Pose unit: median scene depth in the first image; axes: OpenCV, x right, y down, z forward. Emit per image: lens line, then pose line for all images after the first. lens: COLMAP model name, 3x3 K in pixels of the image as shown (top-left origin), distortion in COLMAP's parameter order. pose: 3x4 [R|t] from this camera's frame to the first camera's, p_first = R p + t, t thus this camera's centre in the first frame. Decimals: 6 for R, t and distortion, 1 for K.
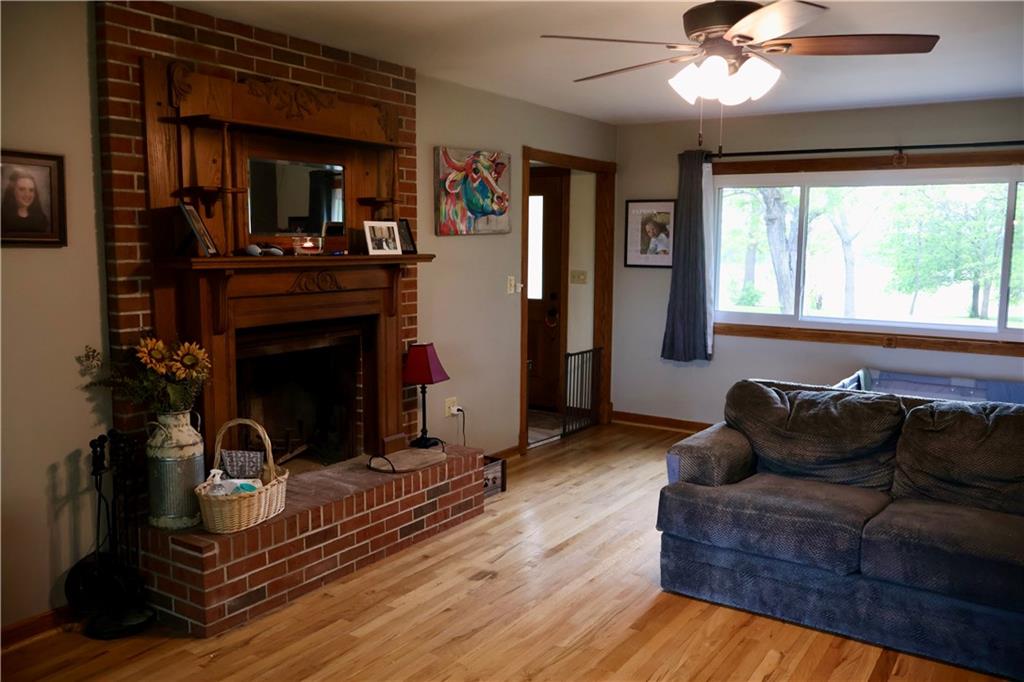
lens RADIAL K [[852.4, 0, 513.2], [0, 852.4, 343.7], [0, 0, 1]] dist [-0.016815, 0.012776]
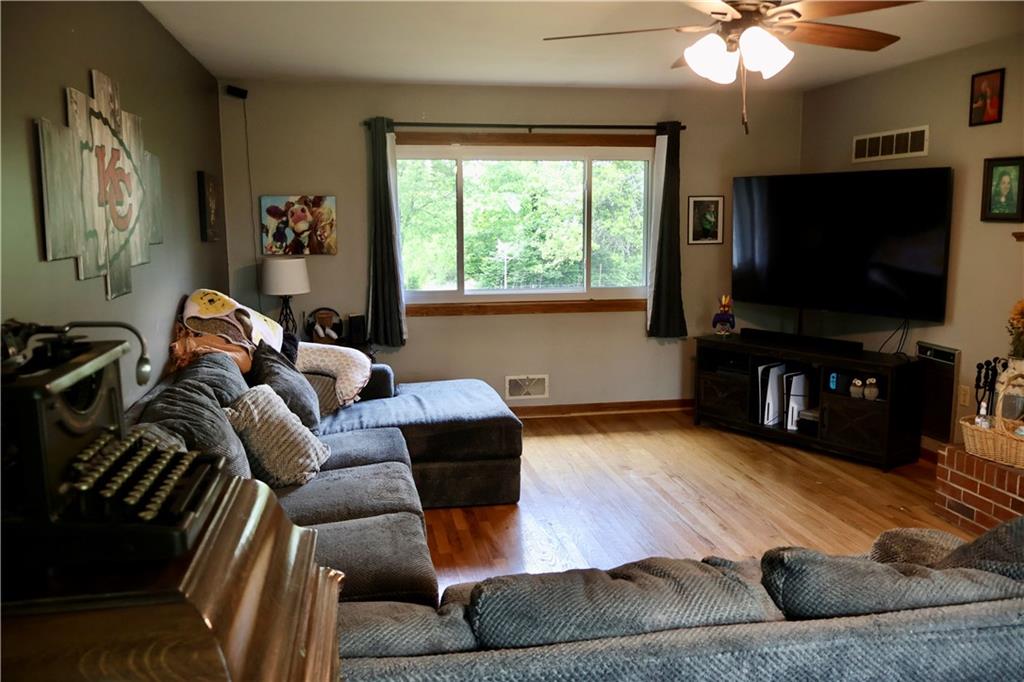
lens RADIAL K [[852.4, 0, 512.0], [0, 852.4, 338.9], [0, 0, 1]] dist [-0.016815, 0.012776]
pose [[-0.738062, 0.098700, -0.667475, 0.993863], [-0.070612, 0.972512, 0.221886, -0.171838], [0.671028, 0.210897, -0.710805, 1.421026]]
